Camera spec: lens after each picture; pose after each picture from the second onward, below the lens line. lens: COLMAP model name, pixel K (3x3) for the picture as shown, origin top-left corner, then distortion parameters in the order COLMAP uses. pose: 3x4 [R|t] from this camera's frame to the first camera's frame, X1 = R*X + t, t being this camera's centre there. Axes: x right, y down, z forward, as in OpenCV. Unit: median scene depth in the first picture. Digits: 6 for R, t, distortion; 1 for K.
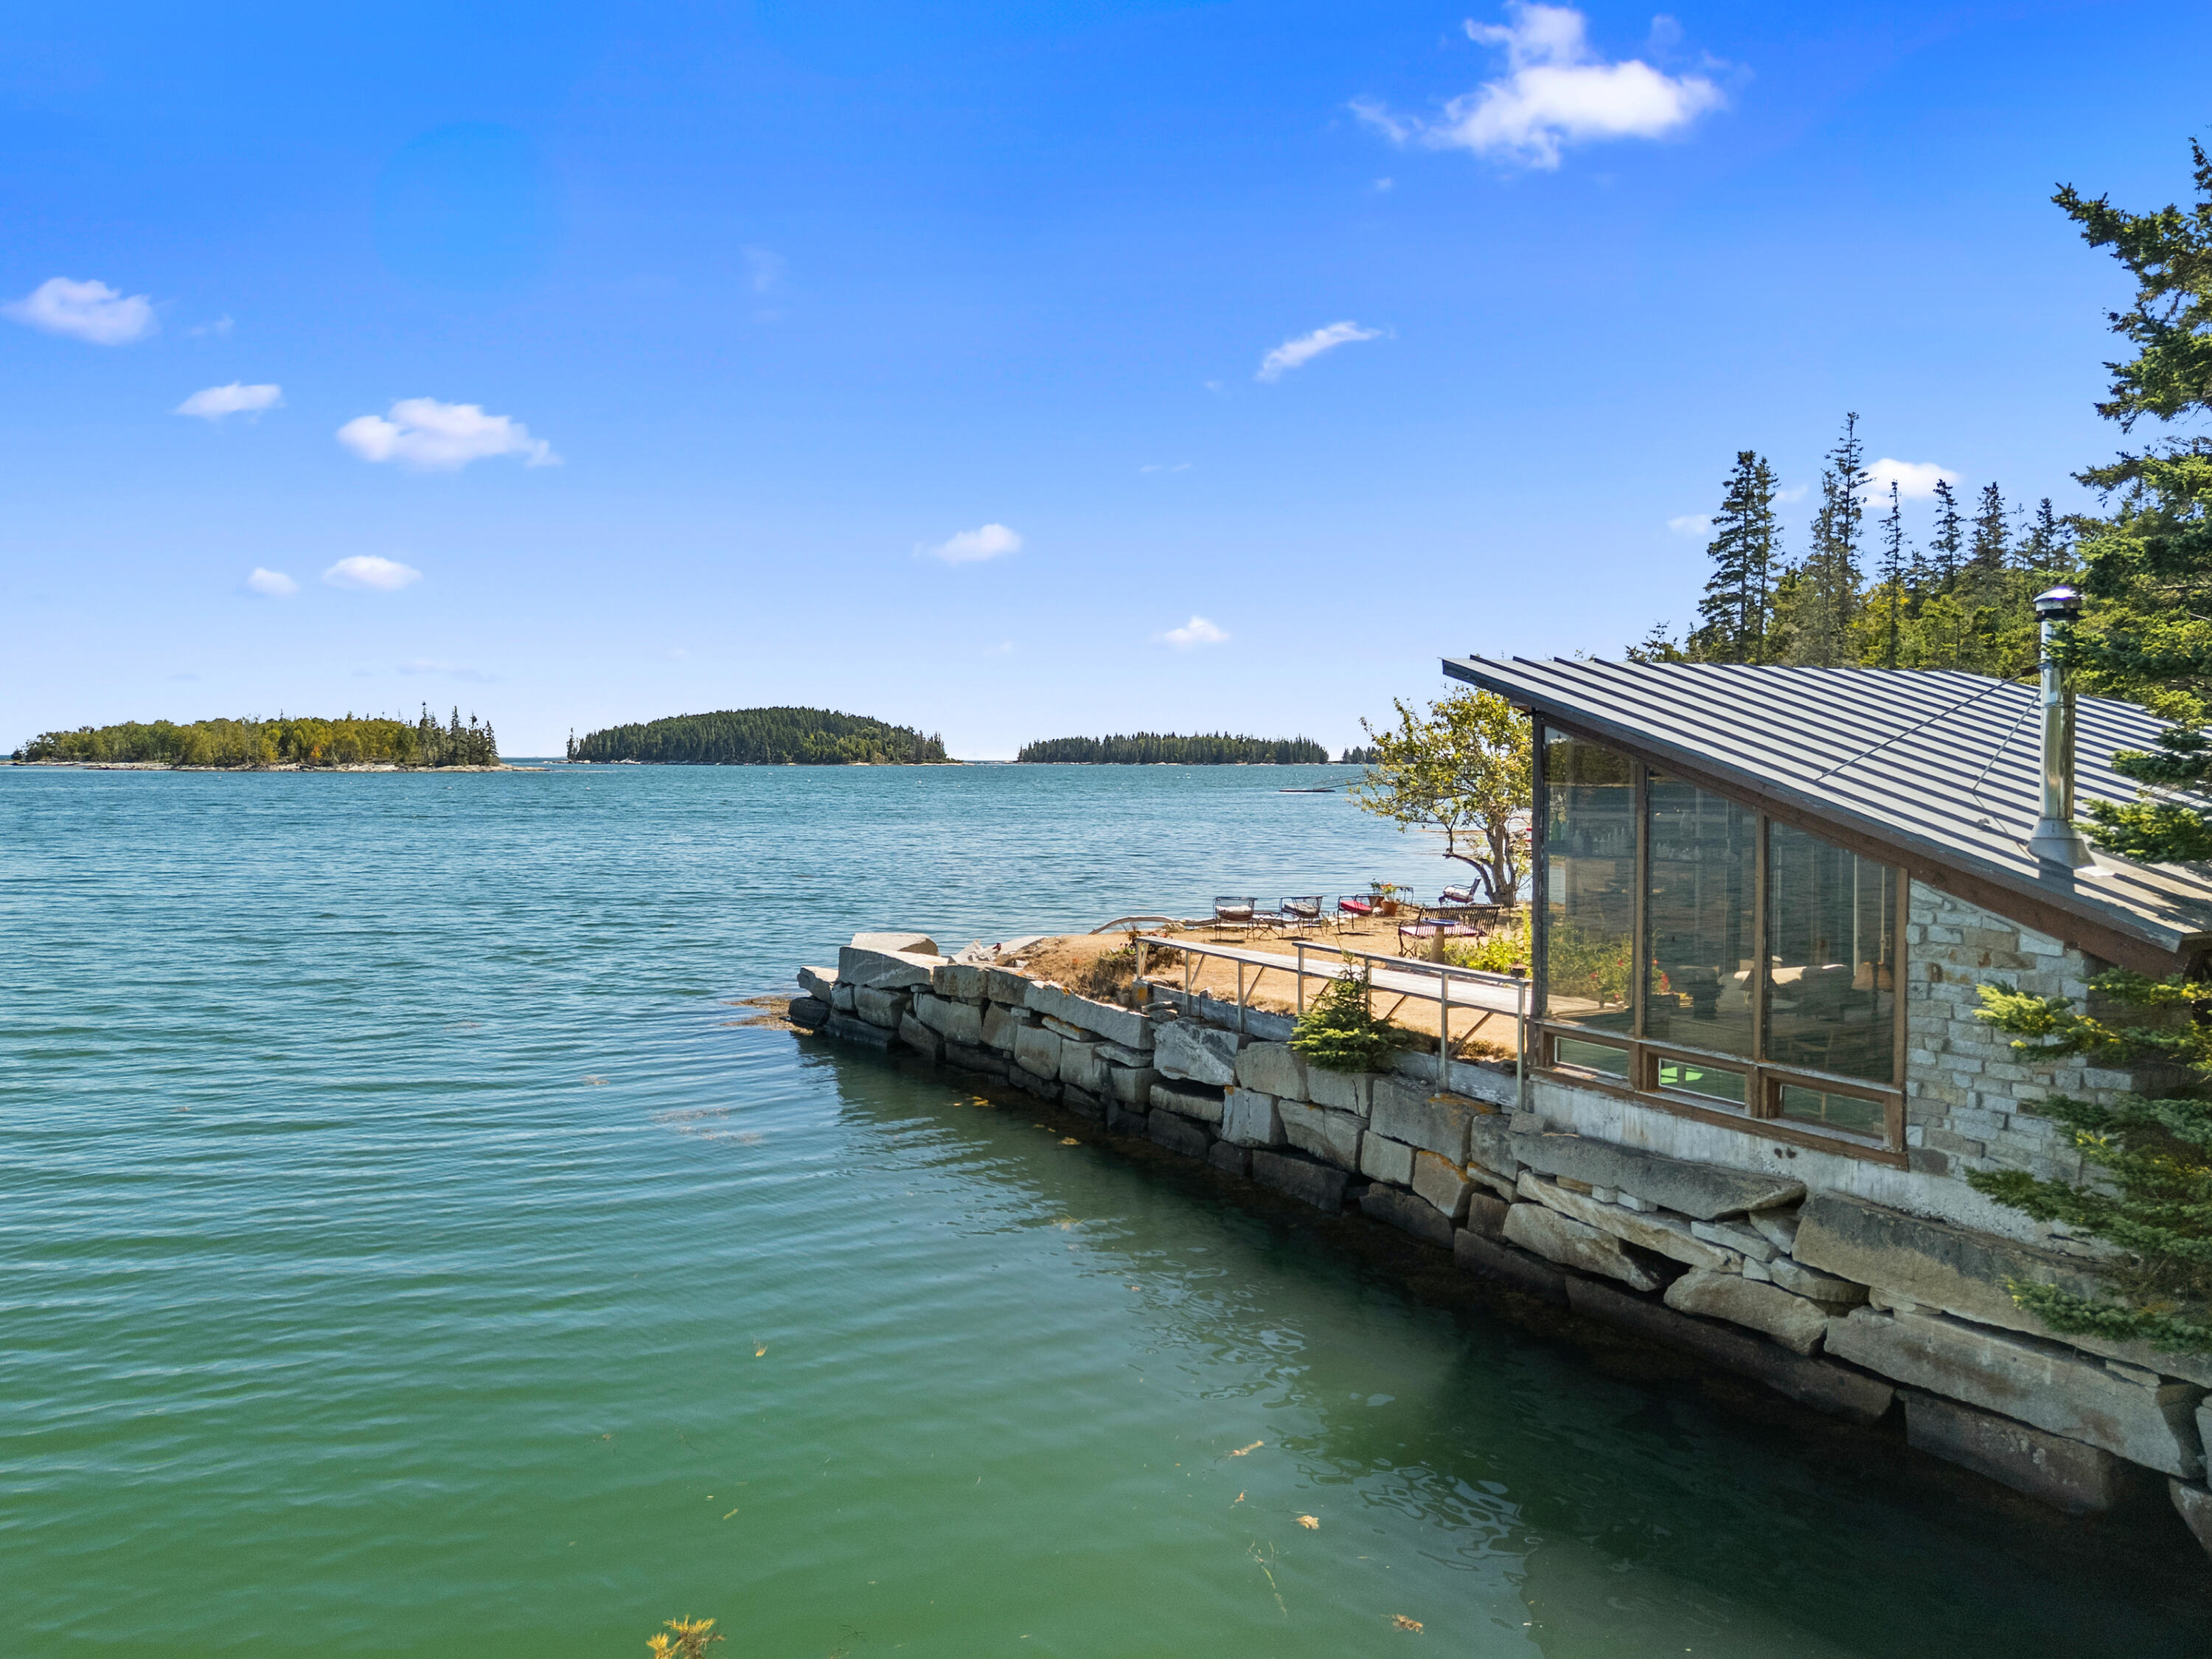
lens RADIAL K [[1718.2, 0, 1104.9], [0, 1718.2, 769.2], [0, 0, 1]] dist [0.050477, -0.013975]
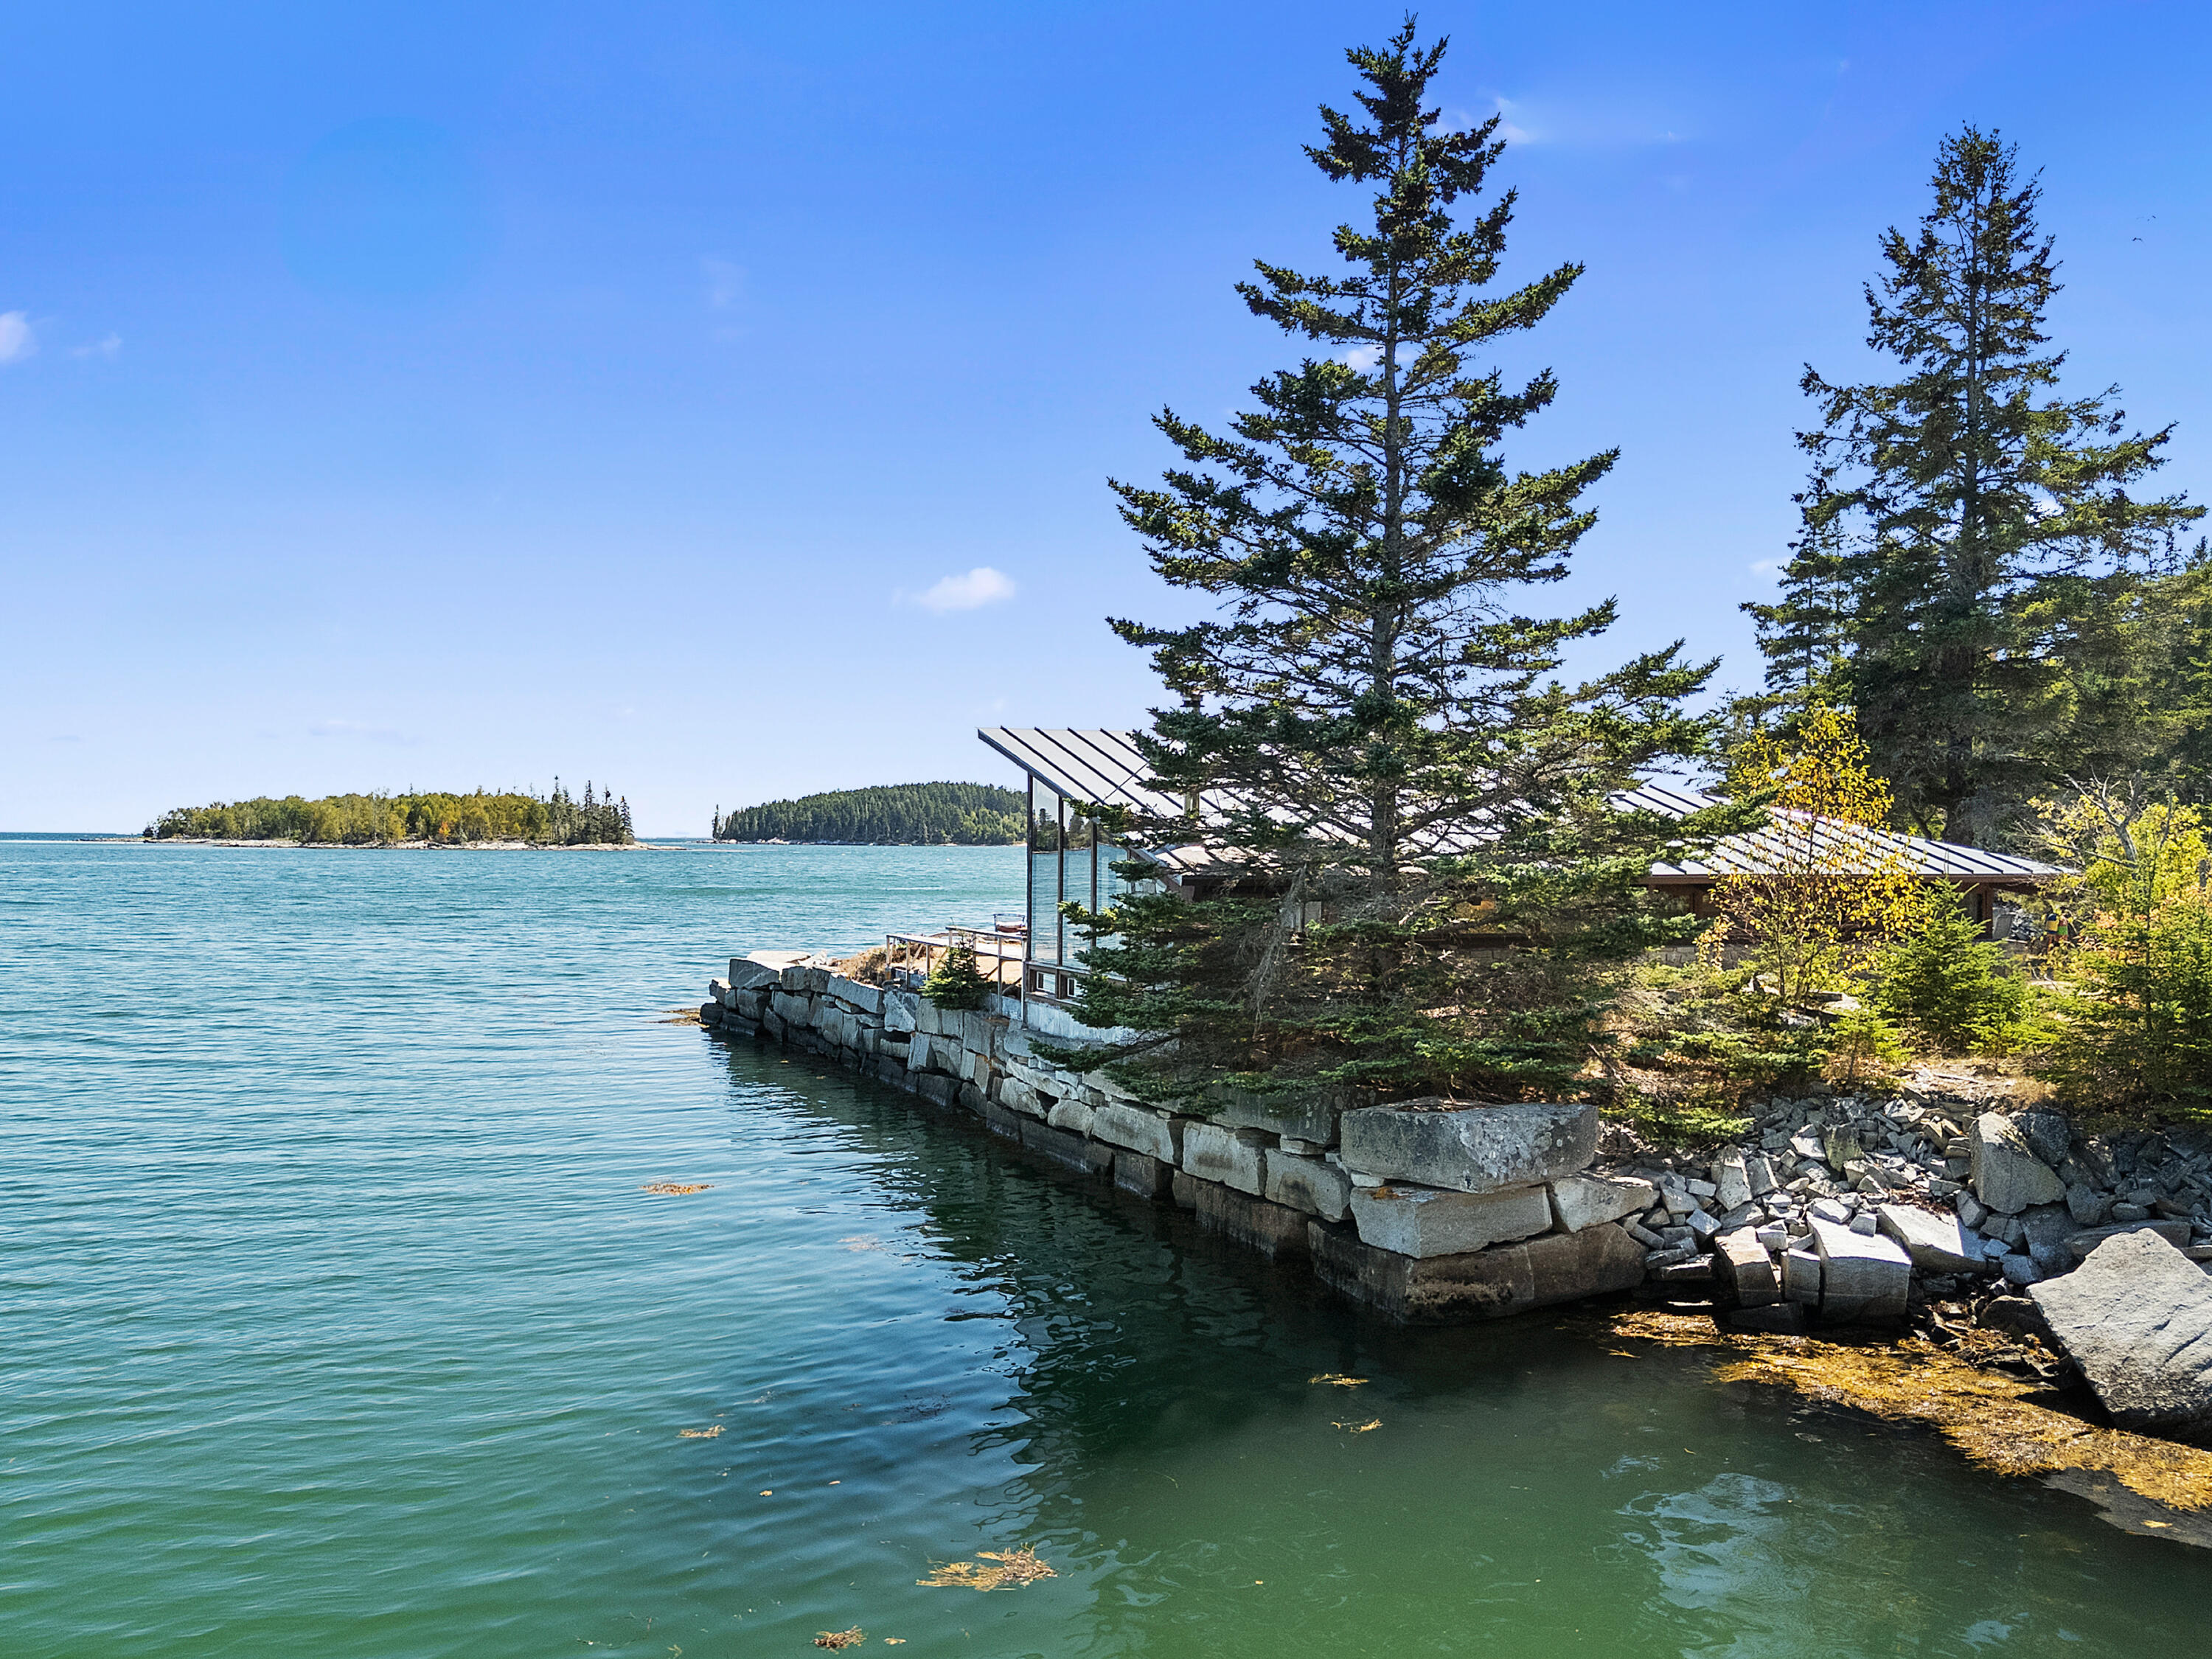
lens RADIAL K [[1994.0, 0, 1106.0], [0, 1994.0, 829.5], [0, 0, 1]] dist [0.050103, -0.014446]
pose [[0.993432, 0.002972, -0.114381, 0.400311], [-0.004422, 0.999913, -0.012422, 0.036873], [0.114334, 0.012846, 0.993359, -0.583476]]
